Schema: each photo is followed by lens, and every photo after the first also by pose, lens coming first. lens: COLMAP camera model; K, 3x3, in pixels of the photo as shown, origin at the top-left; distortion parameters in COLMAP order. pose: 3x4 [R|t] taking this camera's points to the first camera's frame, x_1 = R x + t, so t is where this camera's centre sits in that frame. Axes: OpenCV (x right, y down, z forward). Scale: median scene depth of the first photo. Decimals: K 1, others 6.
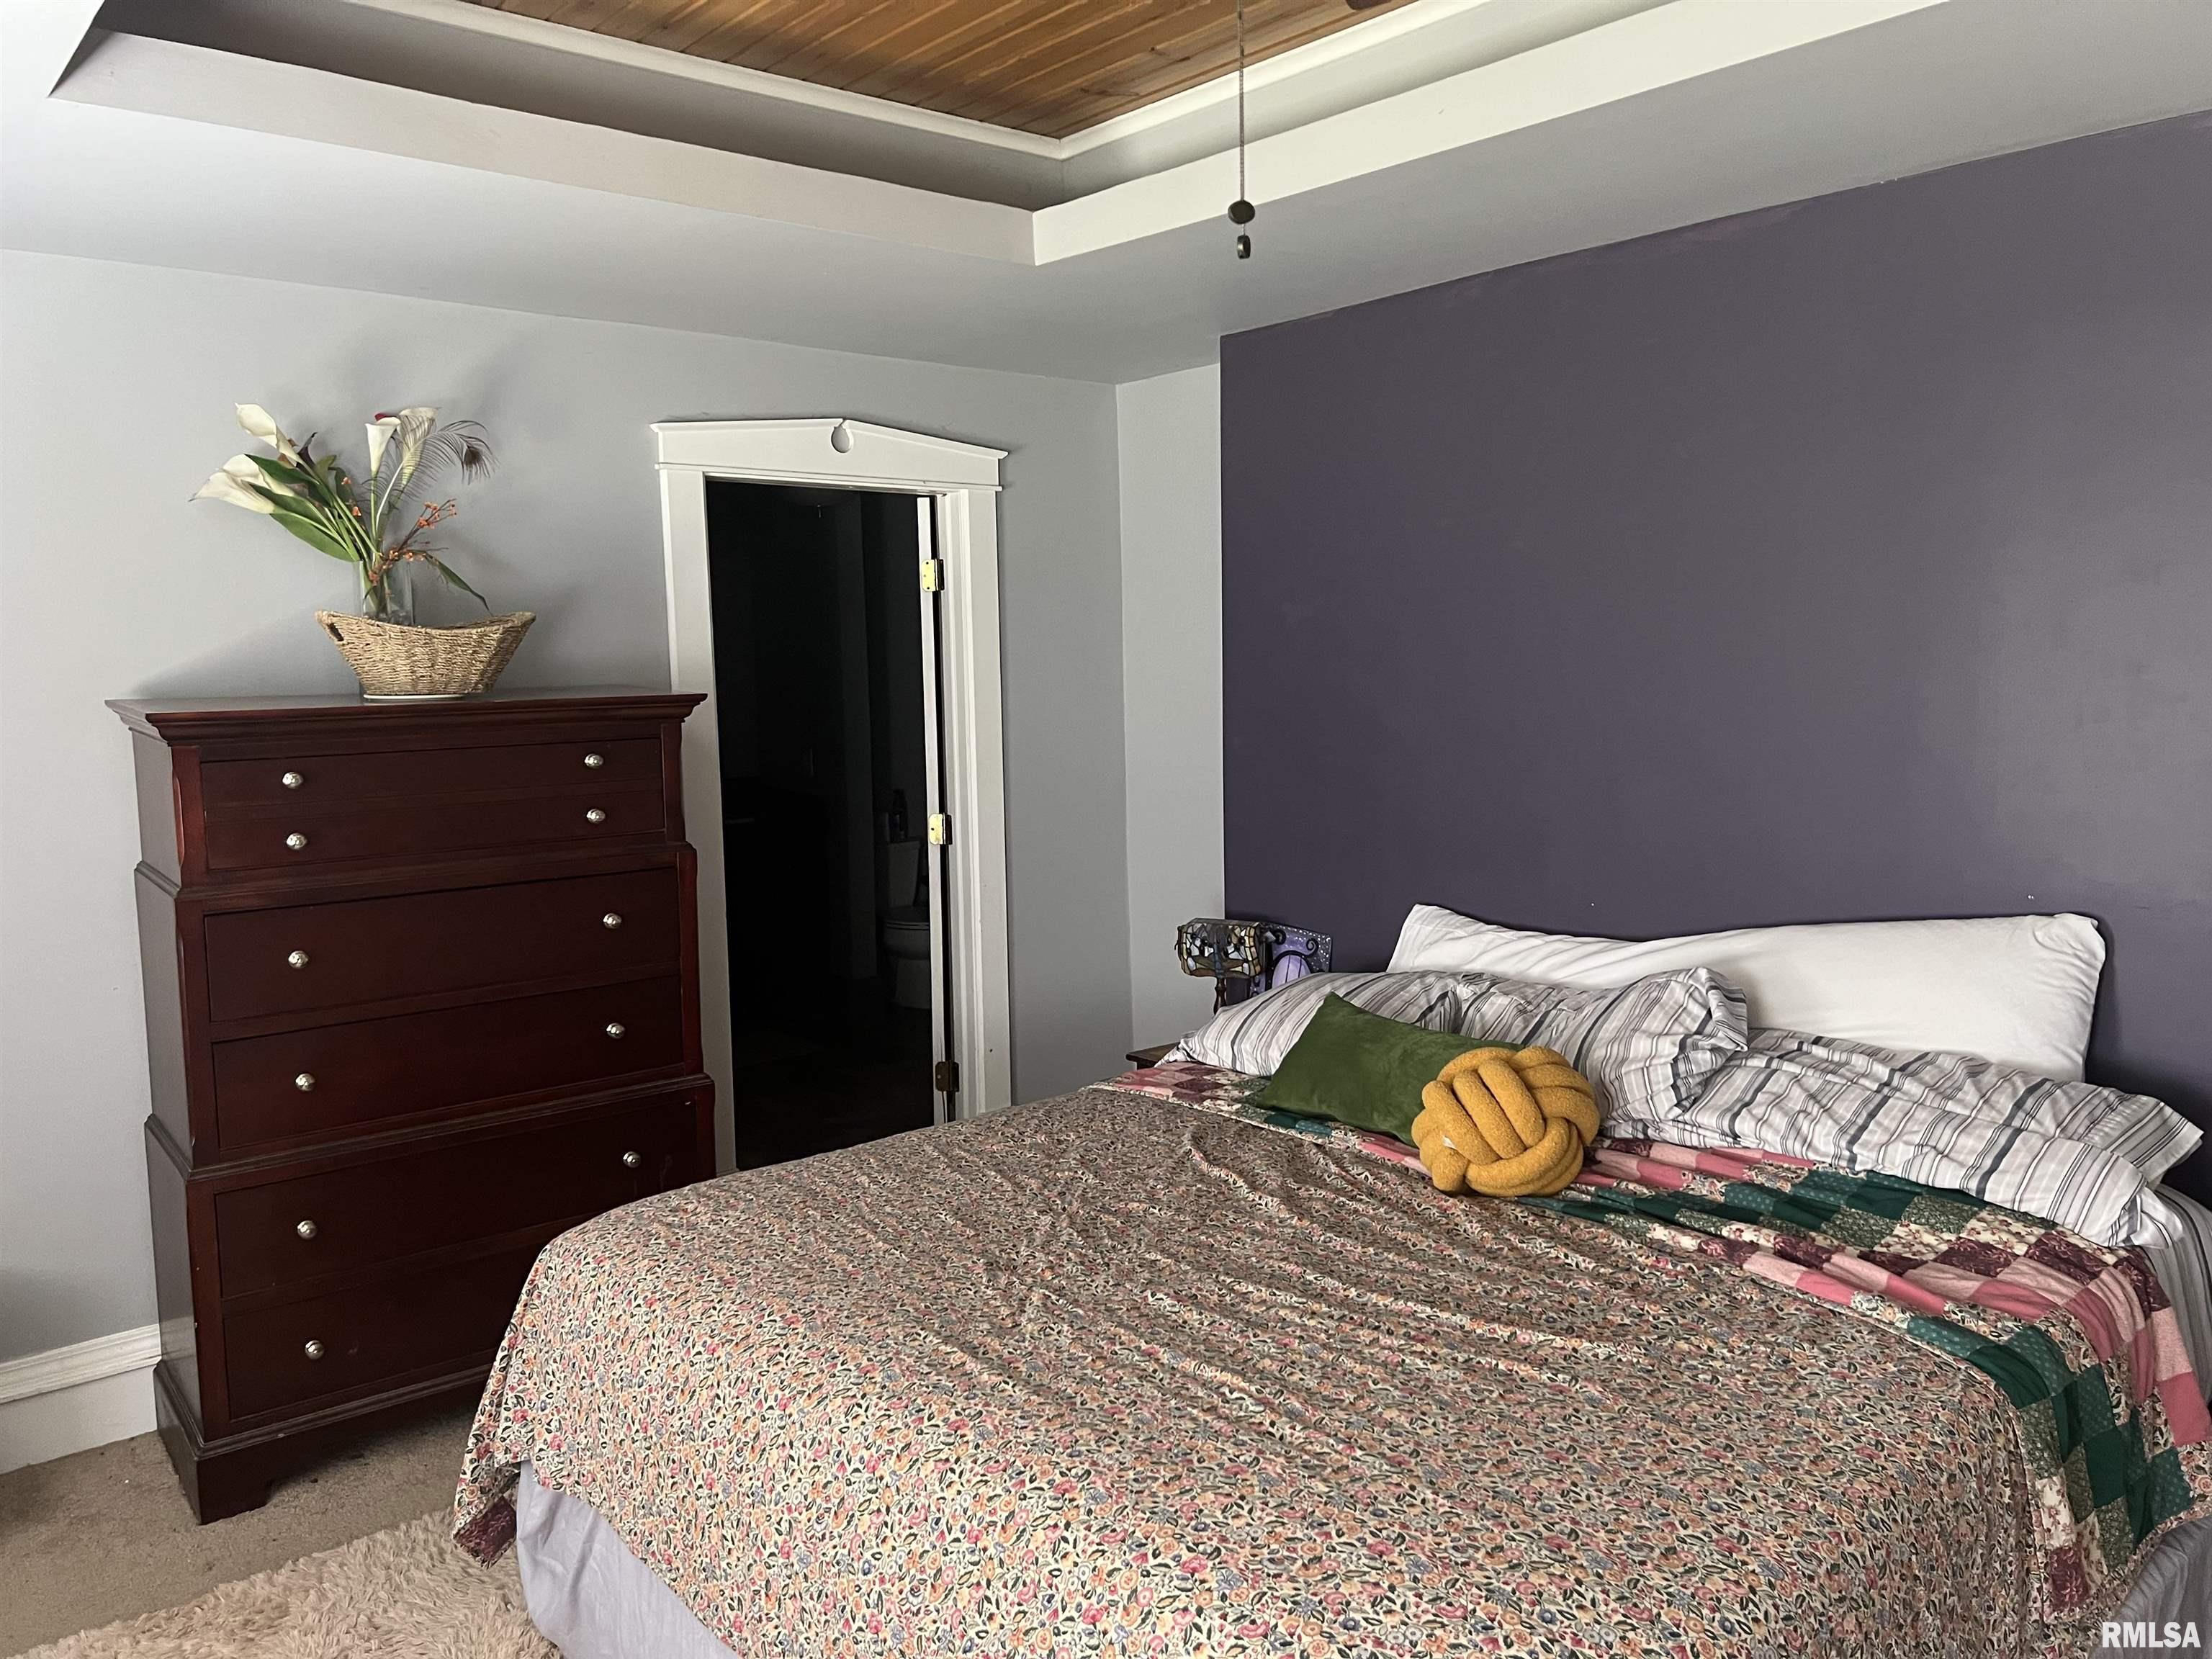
lens RADIAL K [[1669.9, 0, 1106.0], [0, 1669.9, 829.5], [0, 0, 1]] dist [0.112594, -0.149769]
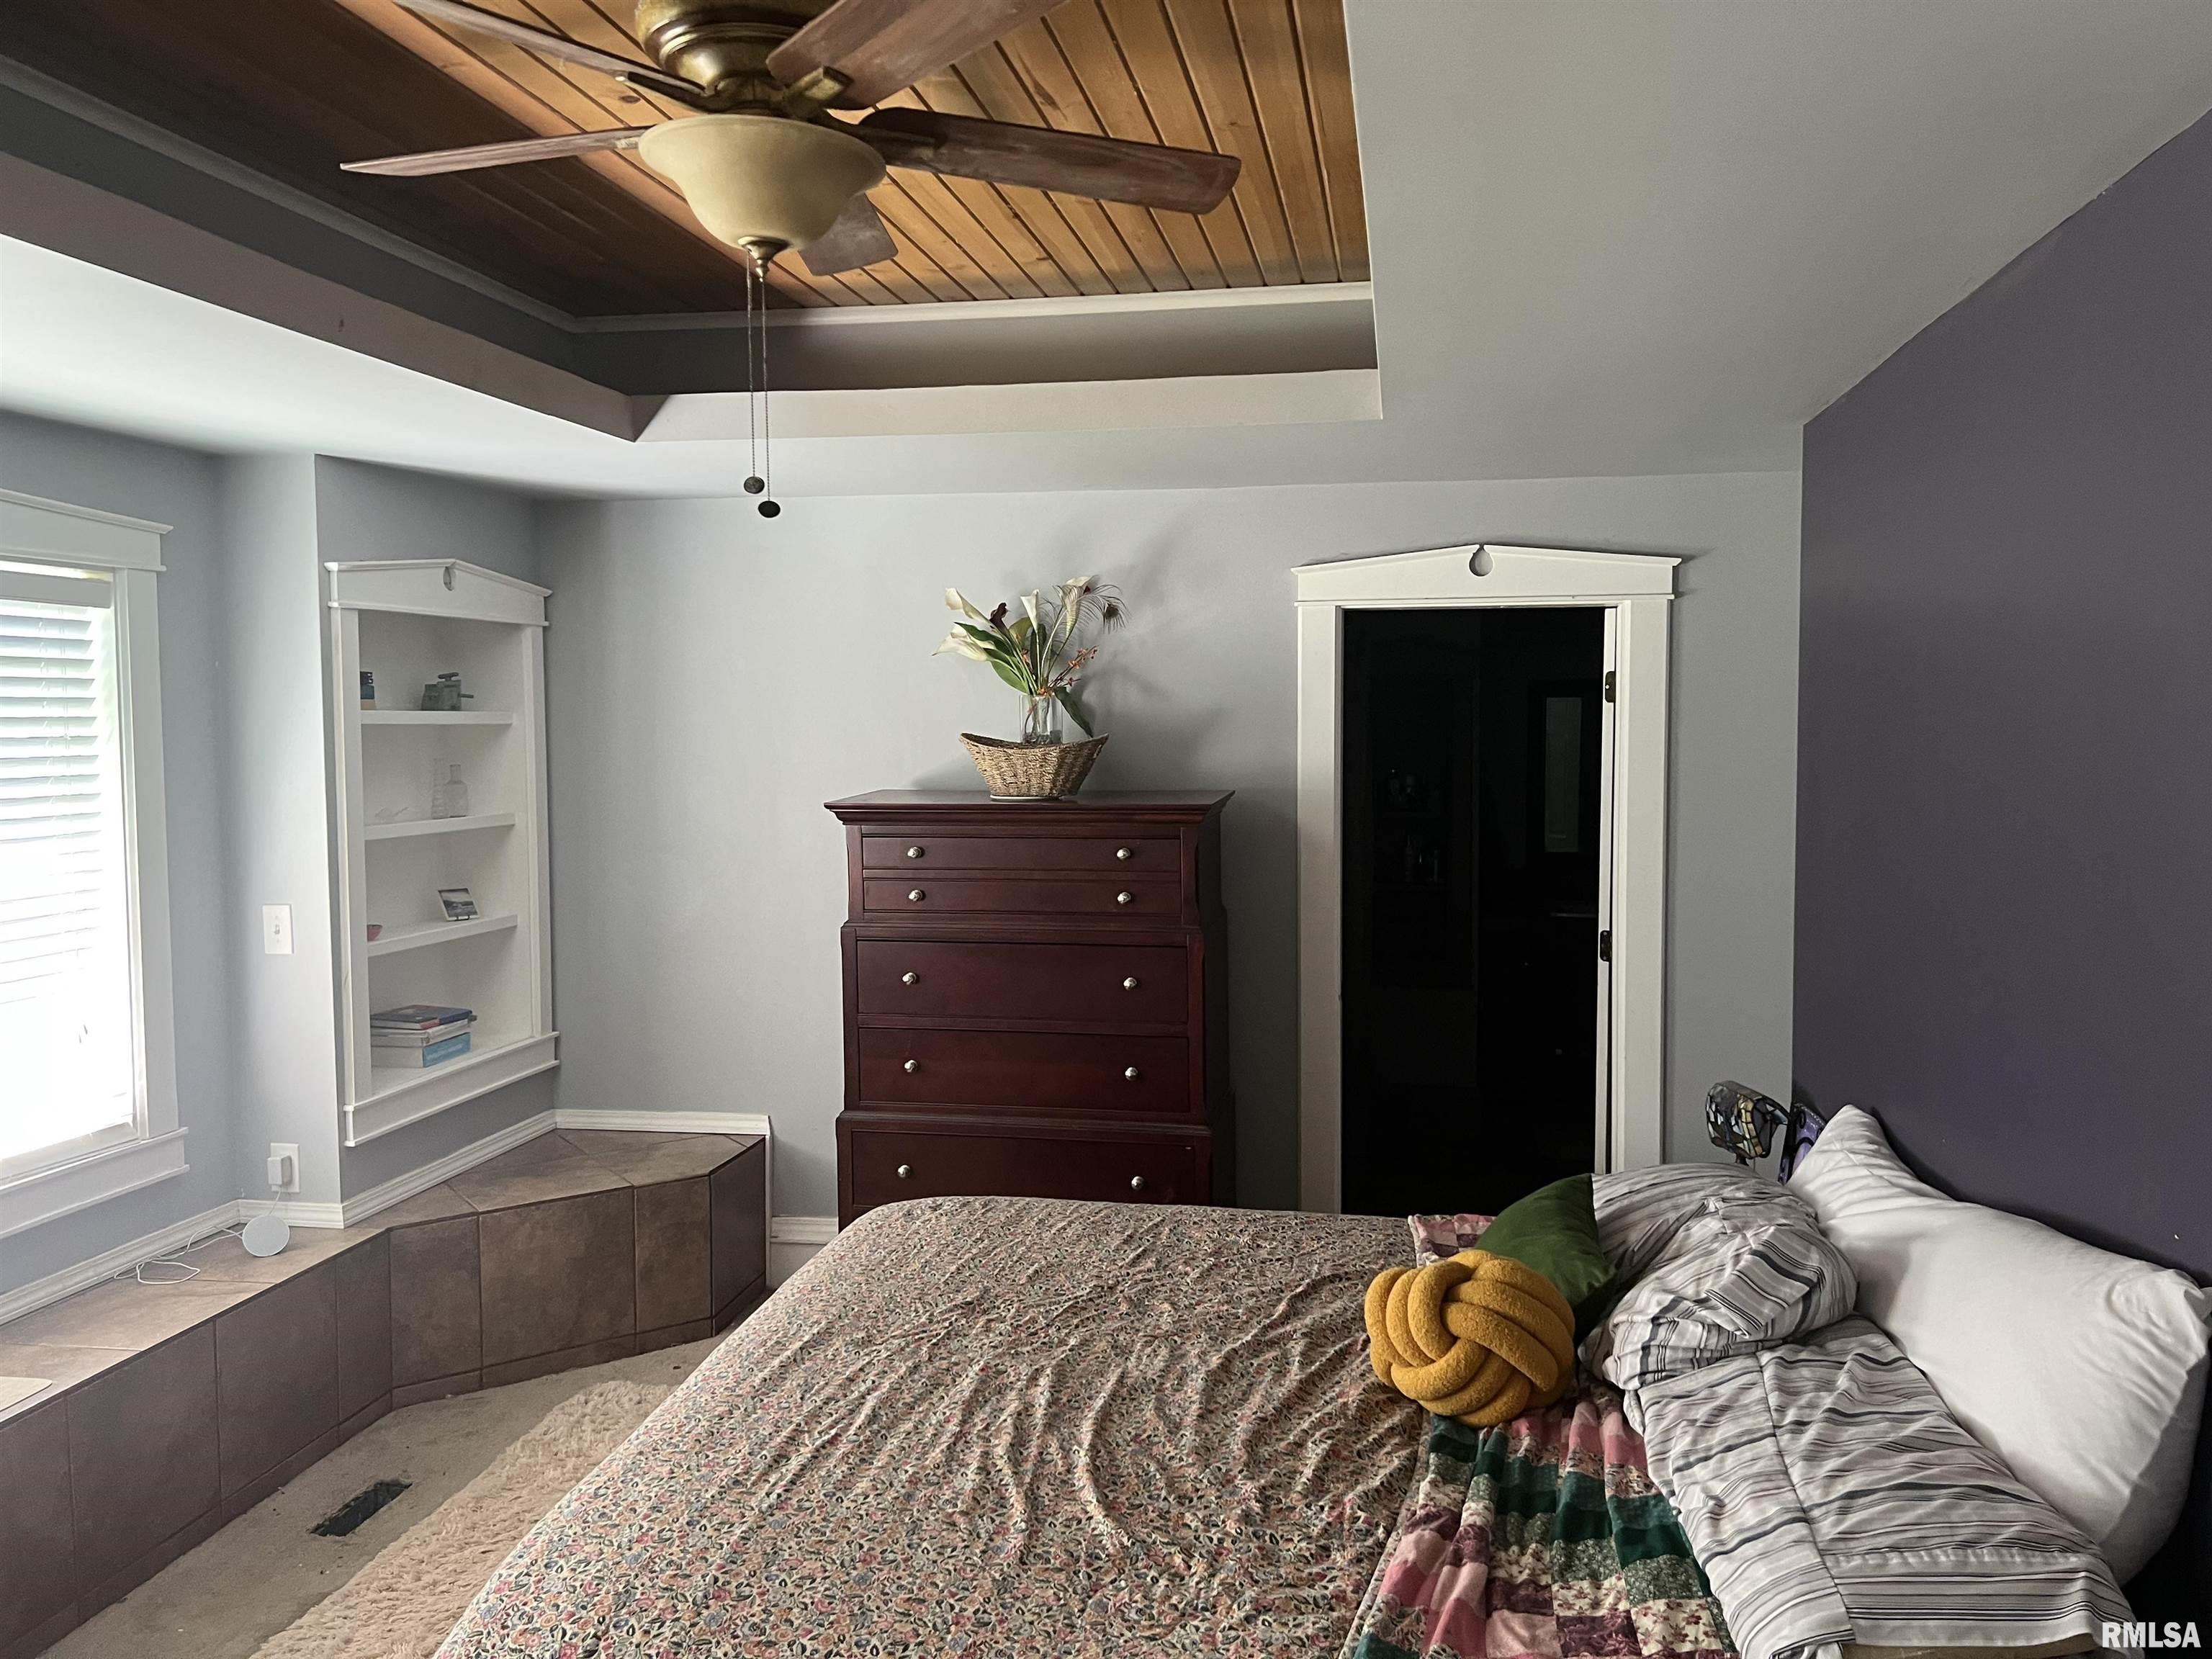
lens RADIAL K [[1669.9, 0, 1106.0], [0, 1669.9, 829.5], [0, 0, 1]] dist [0.112594, -0.149769]
pose [[0.635550, 0.067191, -0.769130, 0.772055], [-0.091045, 0.995777, 0.011759, -0.087708], [0.766672, 0.062552, 0.638984, 0.245279]]
